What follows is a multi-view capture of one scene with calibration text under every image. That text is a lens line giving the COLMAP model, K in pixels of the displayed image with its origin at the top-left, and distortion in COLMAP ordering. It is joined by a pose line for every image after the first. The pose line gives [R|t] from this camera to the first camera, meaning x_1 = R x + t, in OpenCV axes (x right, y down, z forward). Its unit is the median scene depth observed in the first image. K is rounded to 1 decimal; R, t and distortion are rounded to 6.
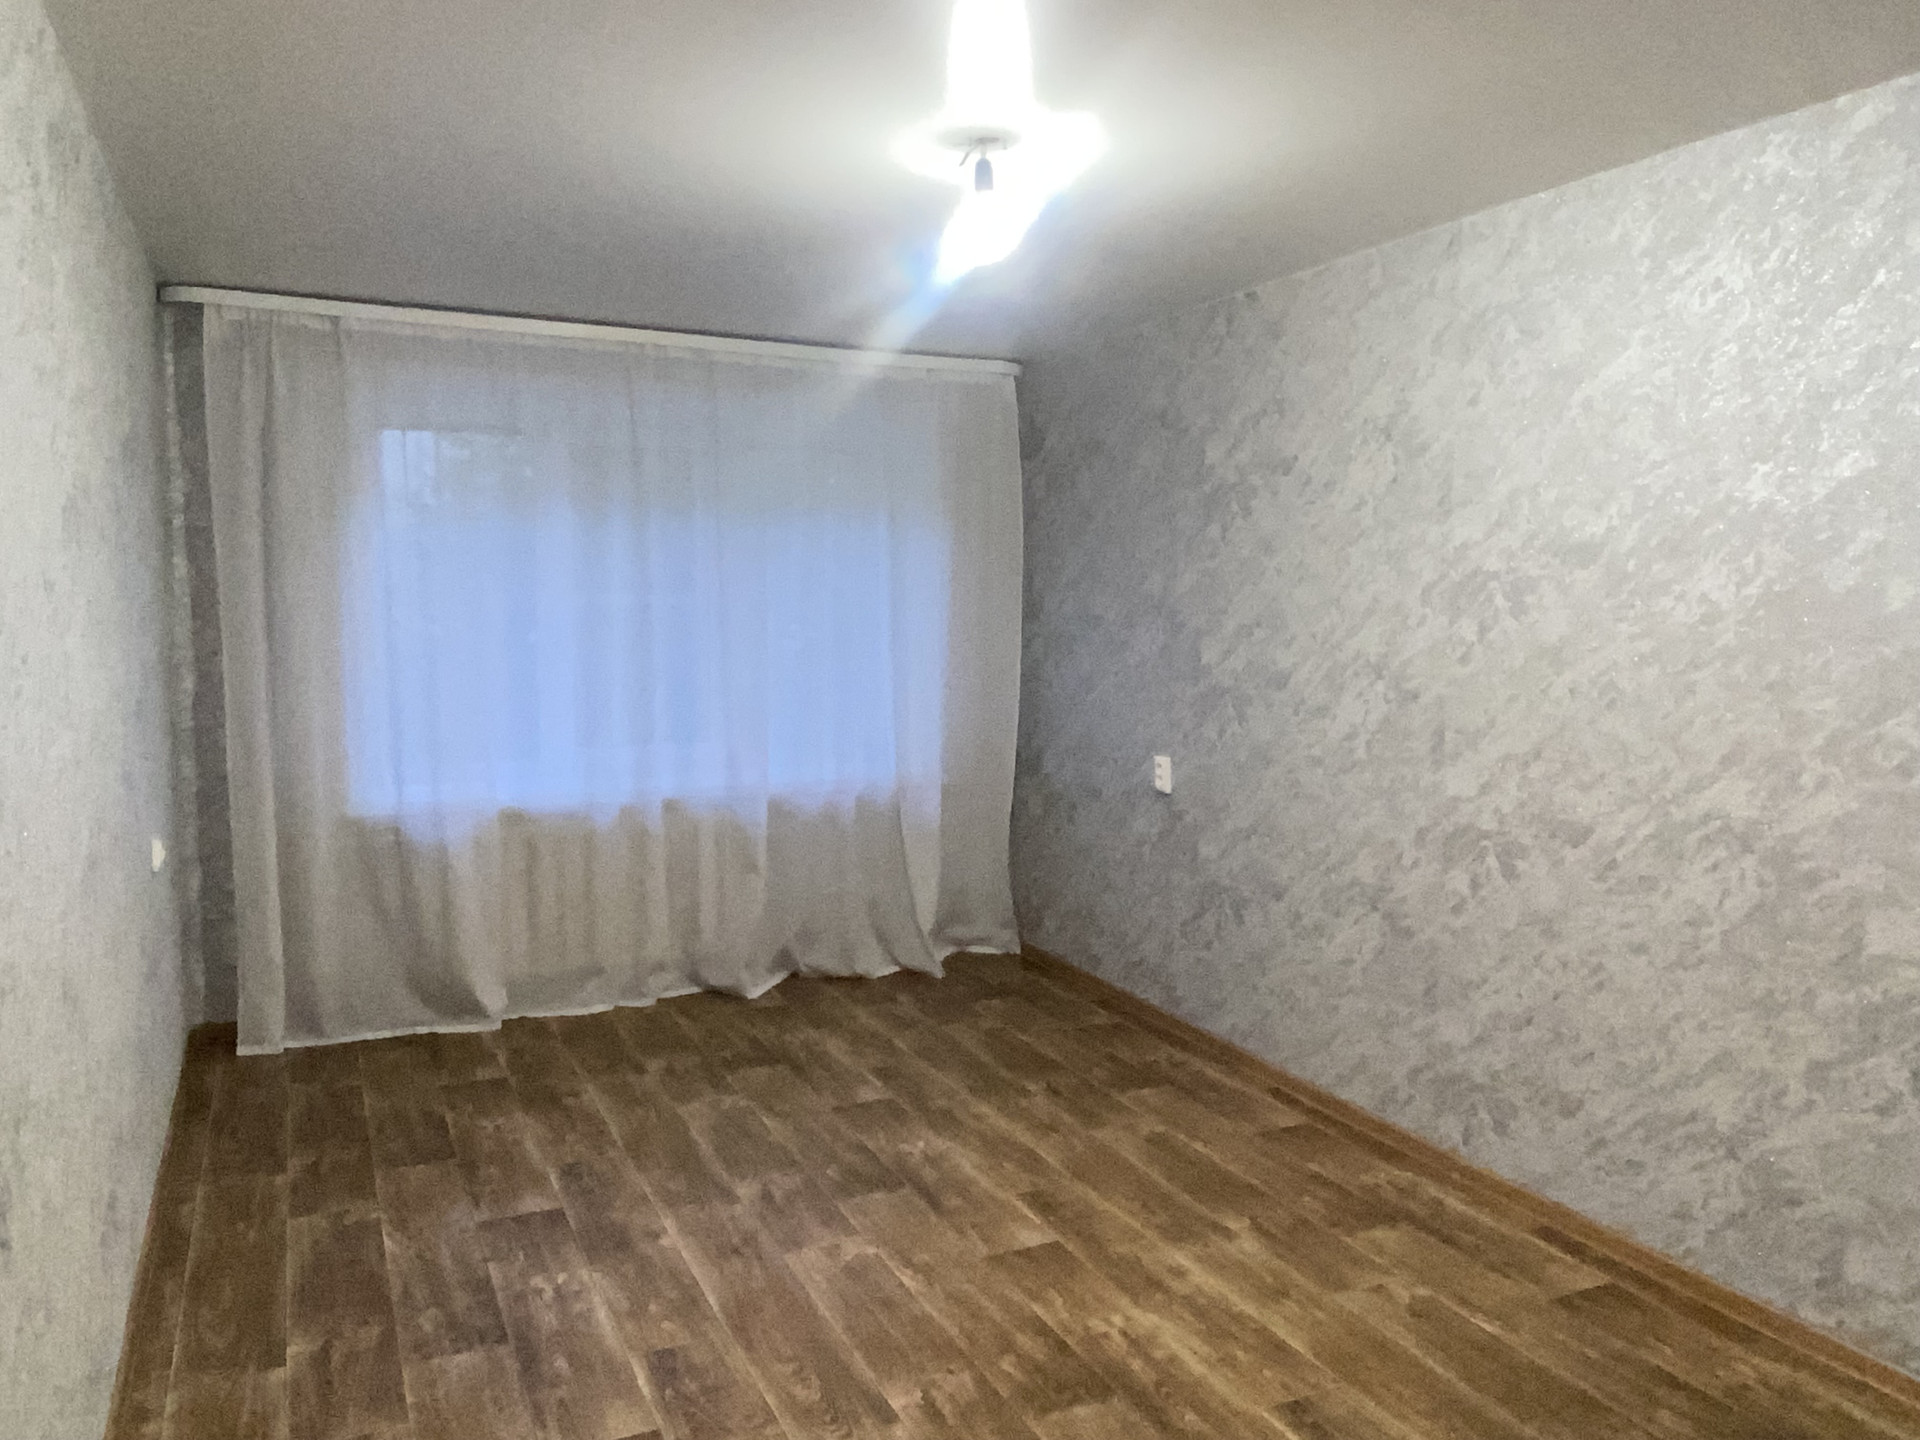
lens RADIAL K [[1380.8, 0, 935.5], [0, 1380.8, 716.5], [0, 0, 1]] dist [0.087836, -0.078001]
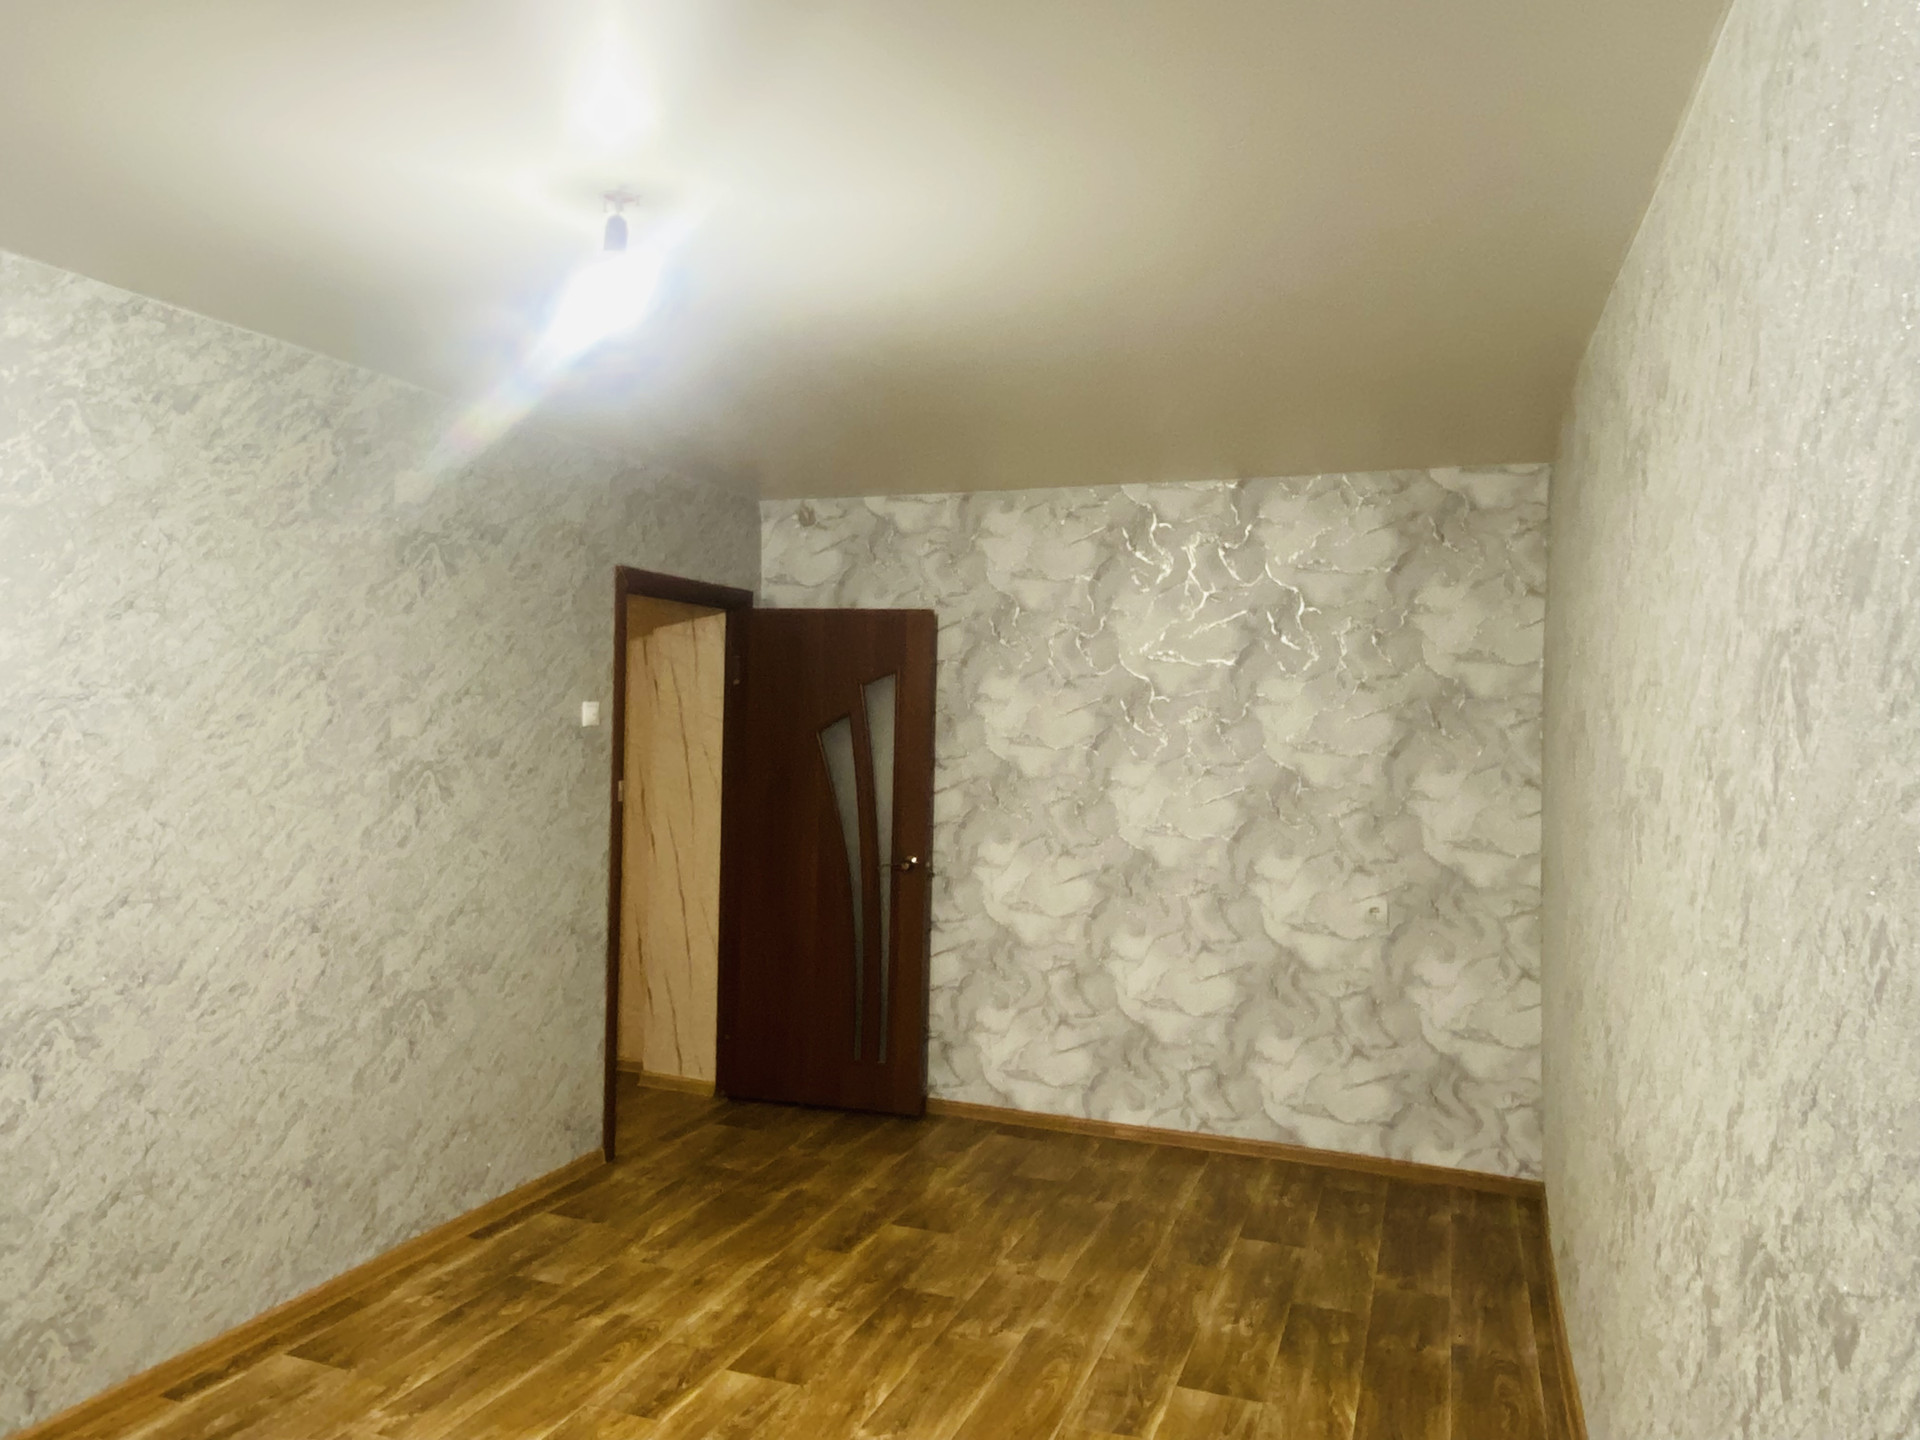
lens RADIAL K [[1380.8, 0, 935.5], [0, 1380.8, 716.5], [0, 0, 1]] dist [0.087836, -0.078001]
pose [[-0.705595, -0.010248, 0.708541, -0.819541], [0.041210, 0.997610, 0.055467, -0.166822], [-0.707416, 0.068336, -0.703487, 1.744066]]
